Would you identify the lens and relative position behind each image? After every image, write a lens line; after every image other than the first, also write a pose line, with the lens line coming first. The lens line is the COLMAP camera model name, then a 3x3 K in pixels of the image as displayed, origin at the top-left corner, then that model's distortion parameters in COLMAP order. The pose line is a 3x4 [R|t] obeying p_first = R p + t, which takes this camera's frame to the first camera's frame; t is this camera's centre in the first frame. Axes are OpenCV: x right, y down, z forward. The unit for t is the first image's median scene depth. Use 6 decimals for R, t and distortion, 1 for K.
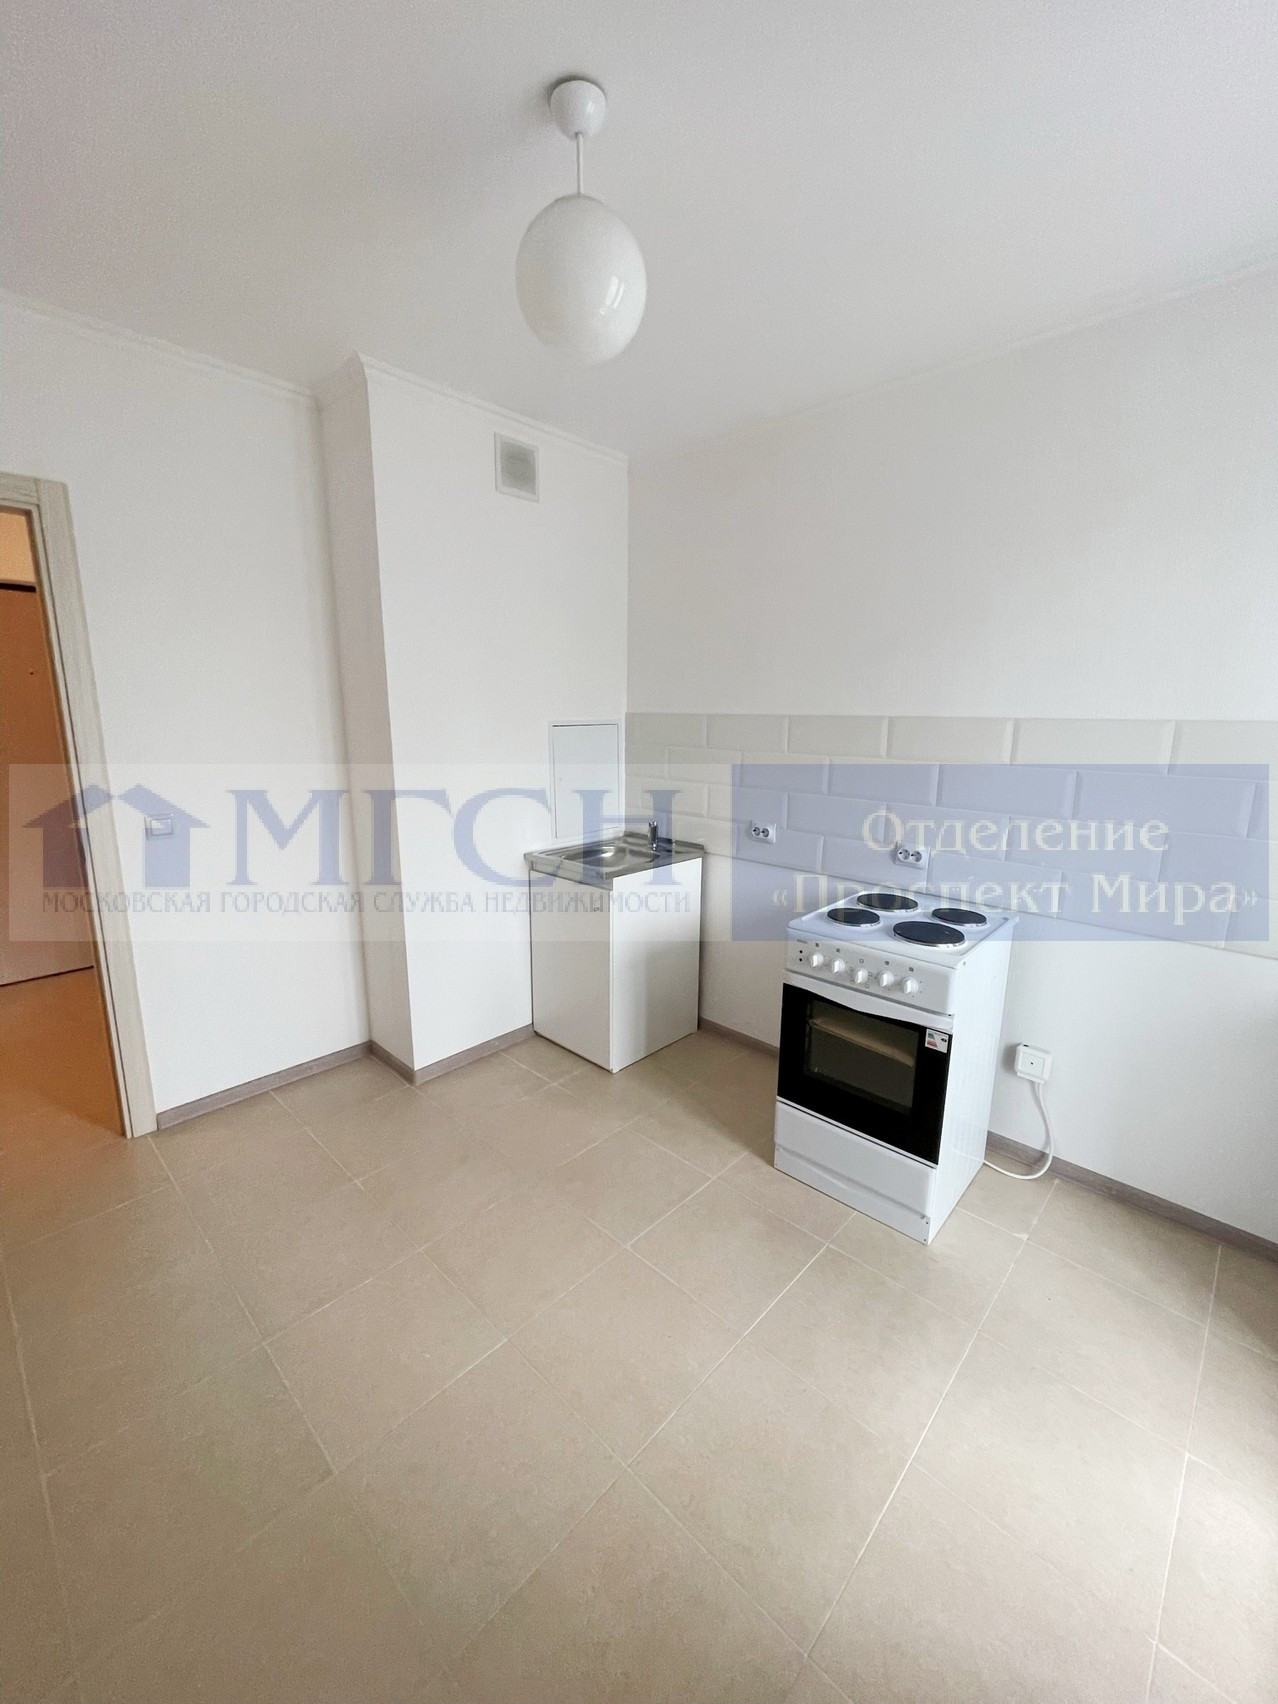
lens RADIAL K [[687.0, 0, 637.9], [0, 687.0, 843.9], [0, 0, 1]] dist [-0.008186, -0.000336]
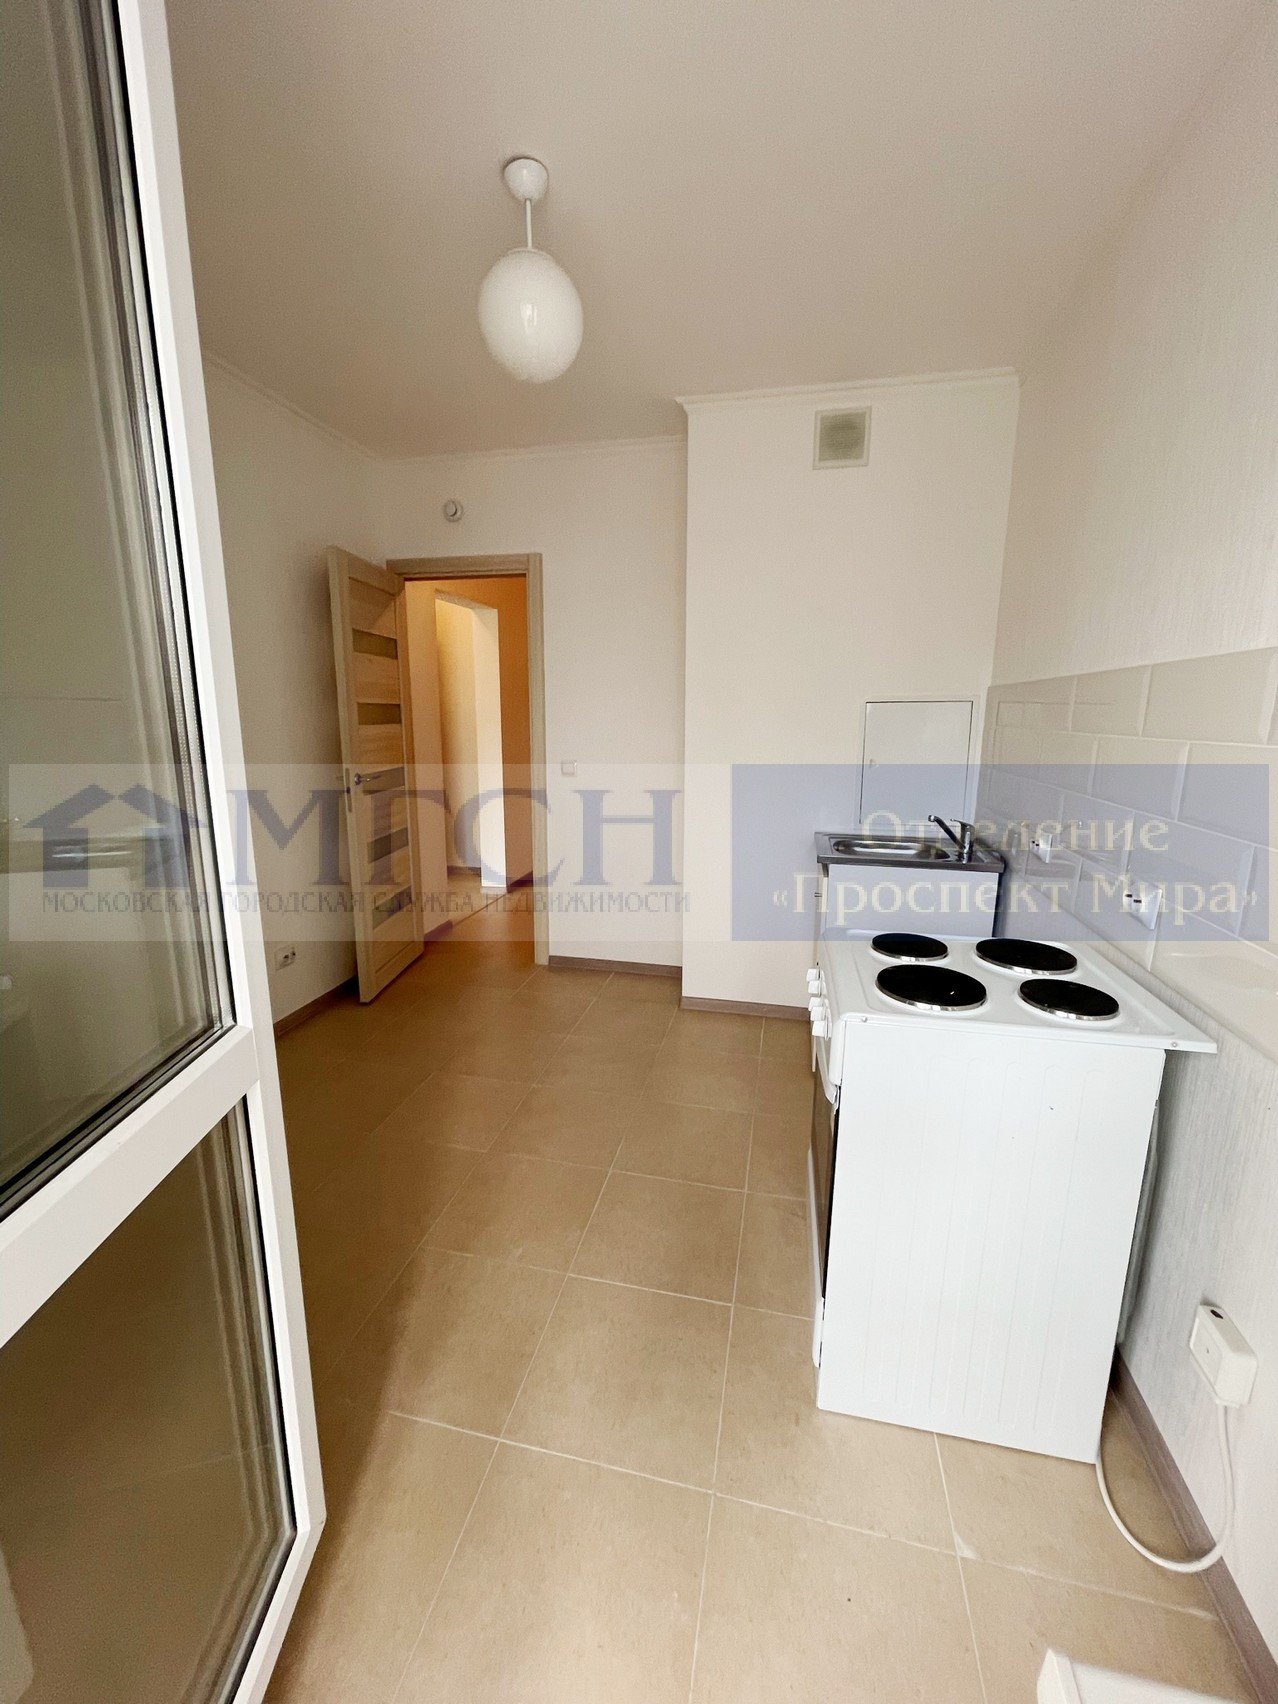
lens RADIAL K [[687.0, 0, 637.9], [0, 687.0, 843.9], [0, 0, 1]] dist [-0.008186, -0.000336]
pose [[0.501773, 0.151293, -0.851666, 0.605529], [-0.163427, 0.983434, 0.078415, -0.005921], [0.849421, 0.099839, 0.518186, 0.304158]]
